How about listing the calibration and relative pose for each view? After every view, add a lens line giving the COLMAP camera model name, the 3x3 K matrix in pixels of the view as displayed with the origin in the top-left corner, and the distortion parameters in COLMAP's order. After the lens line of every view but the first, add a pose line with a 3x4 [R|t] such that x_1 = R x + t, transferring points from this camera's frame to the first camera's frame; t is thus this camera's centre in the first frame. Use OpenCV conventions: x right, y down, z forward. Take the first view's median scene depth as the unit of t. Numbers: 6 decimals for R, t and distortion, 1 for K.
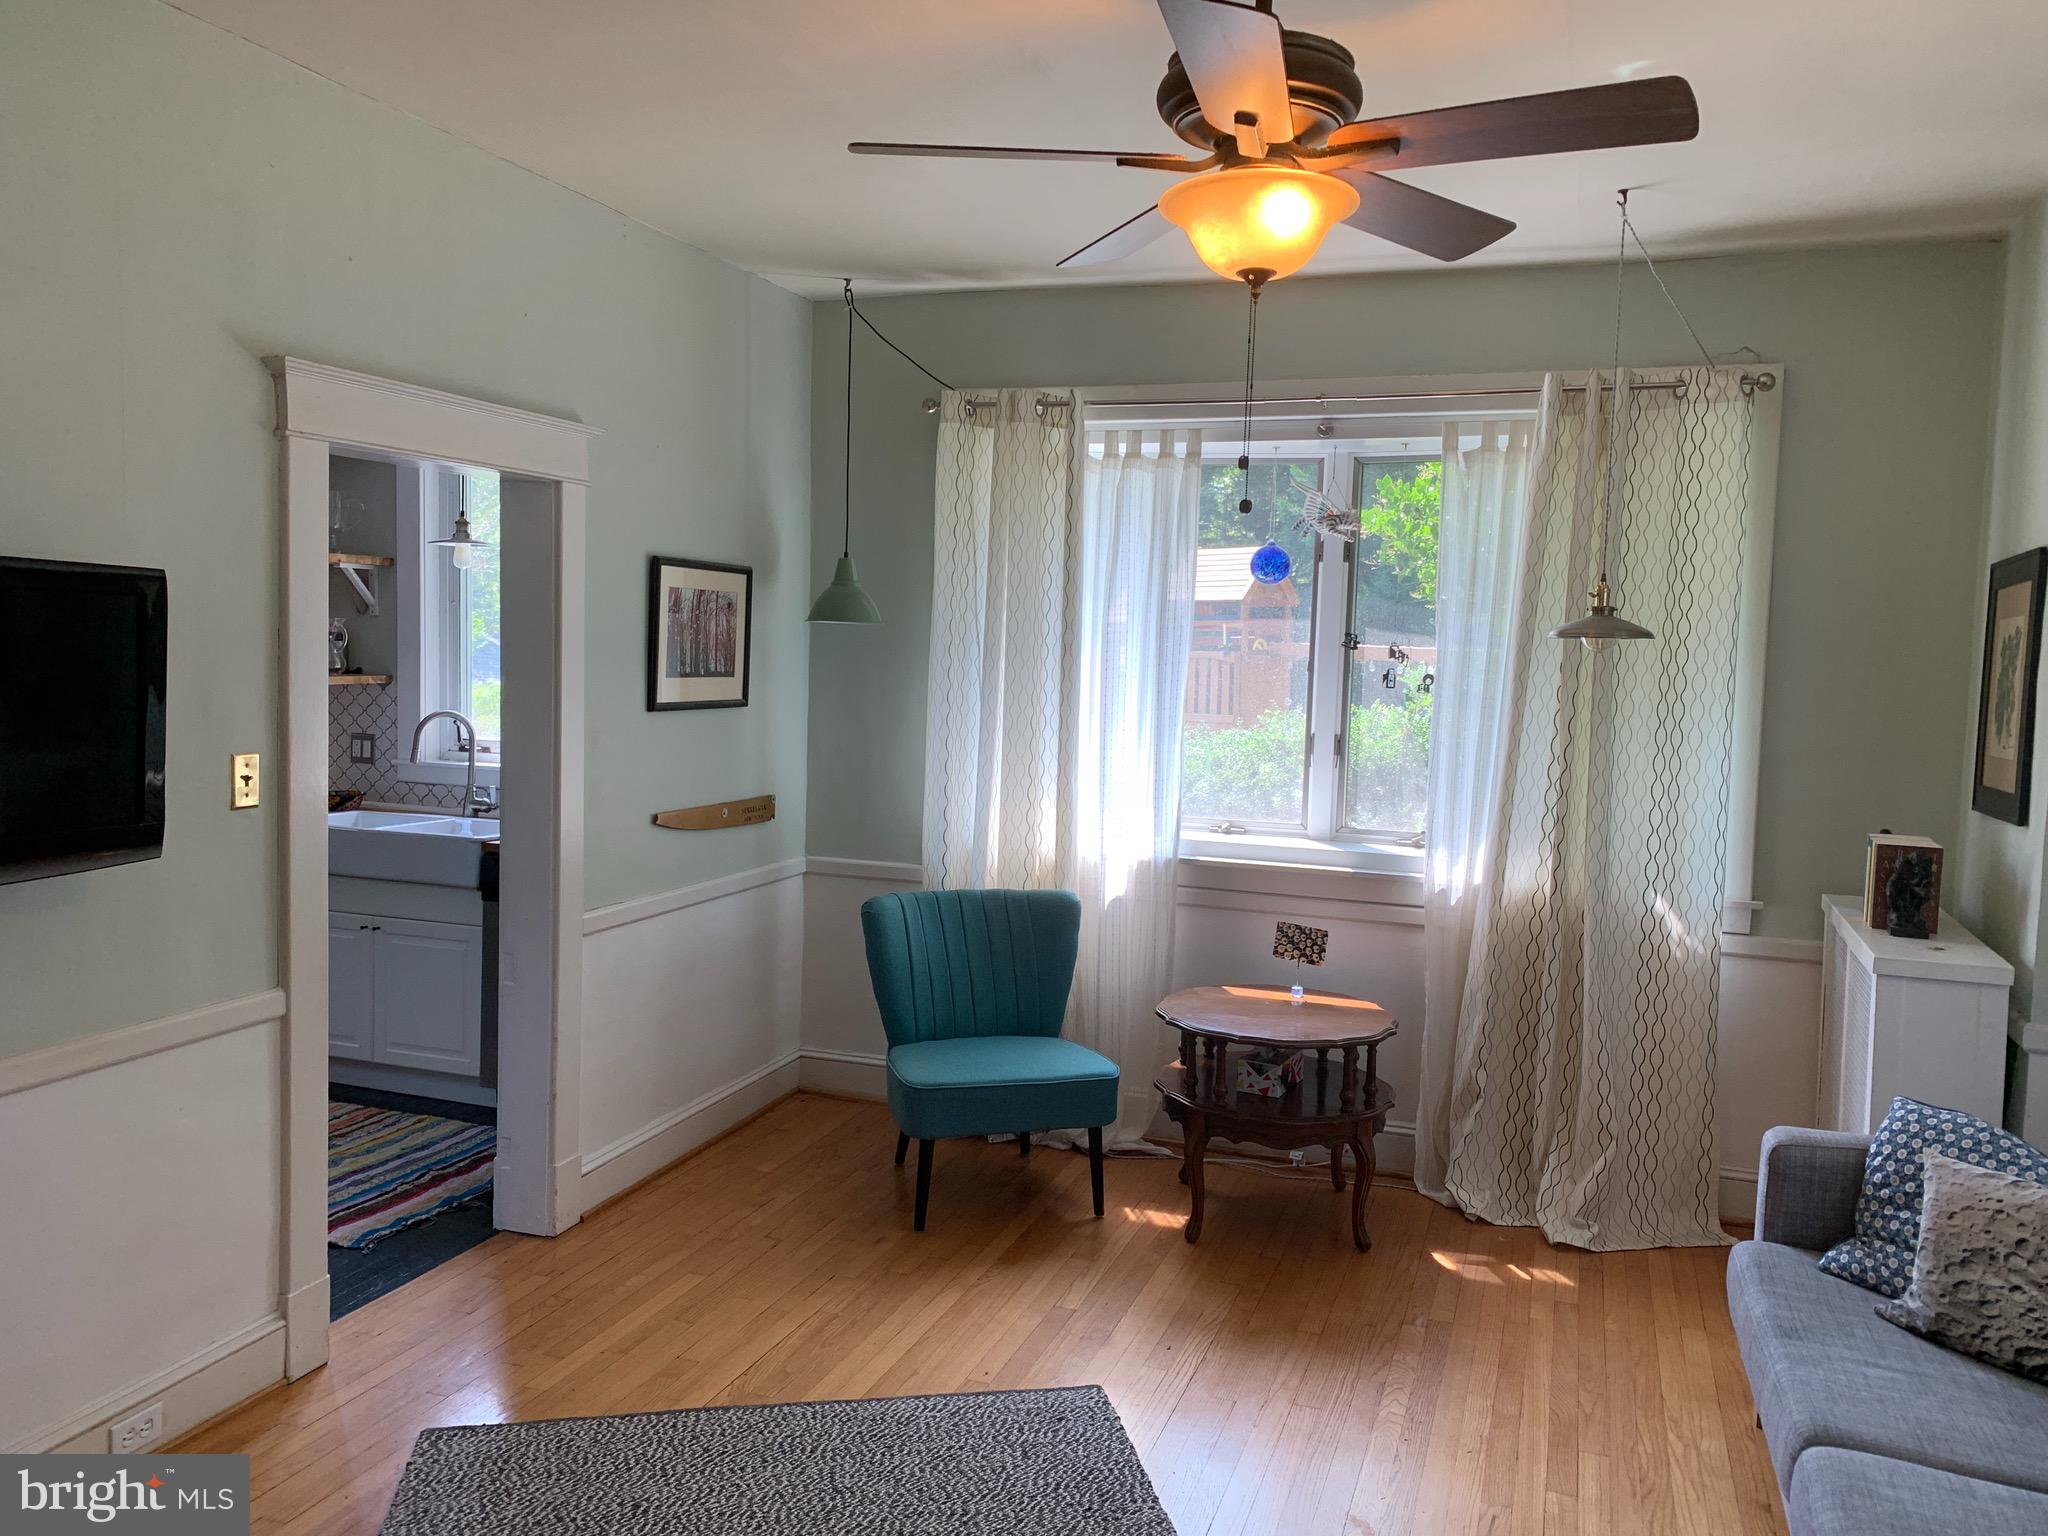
lens RADIAL K [[1565.4, 0, 1030.1], [0, 1565.4, 748.8], [0, 0, 1]] dist [0.008935, 0.001686]
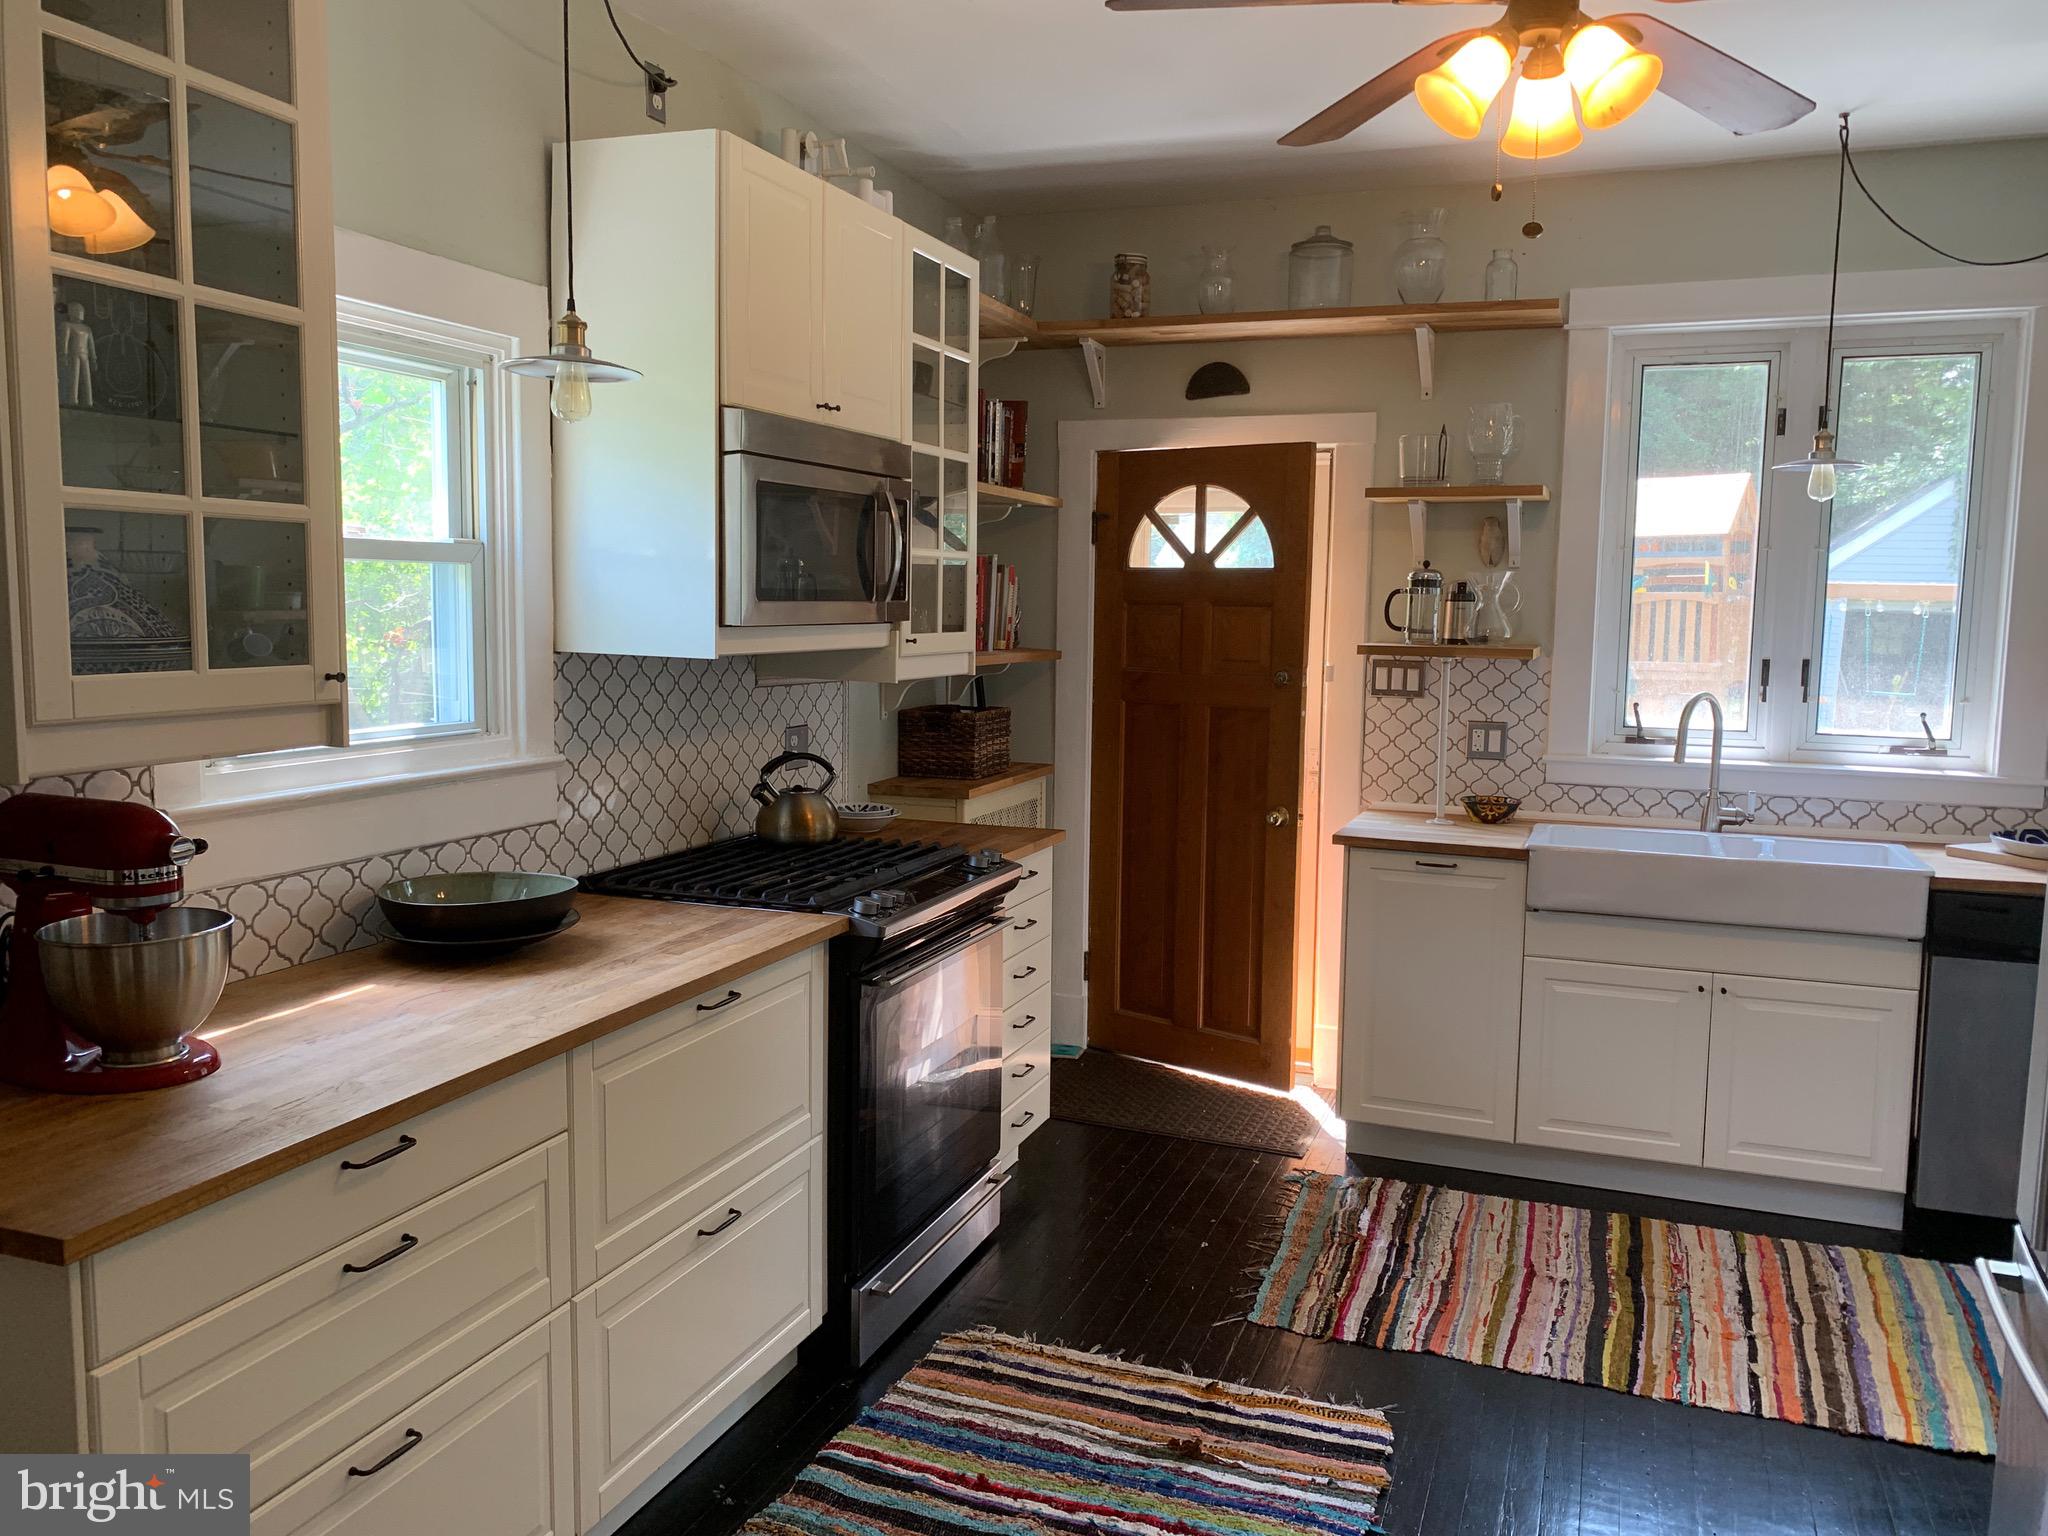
lens RADIAL K [[1557.4, 0, 1034.4], [0, 1557.4, 760.5], [0, 0, 1]] dist [0.094693, -0.140032]
pose [[0.999631, -0.015782, -0.022096, -0.637443], [0.016707, 0.998964, 0.042332, -0.027206], [0.021405, -0.042686, 0.998859, 0.222107]]
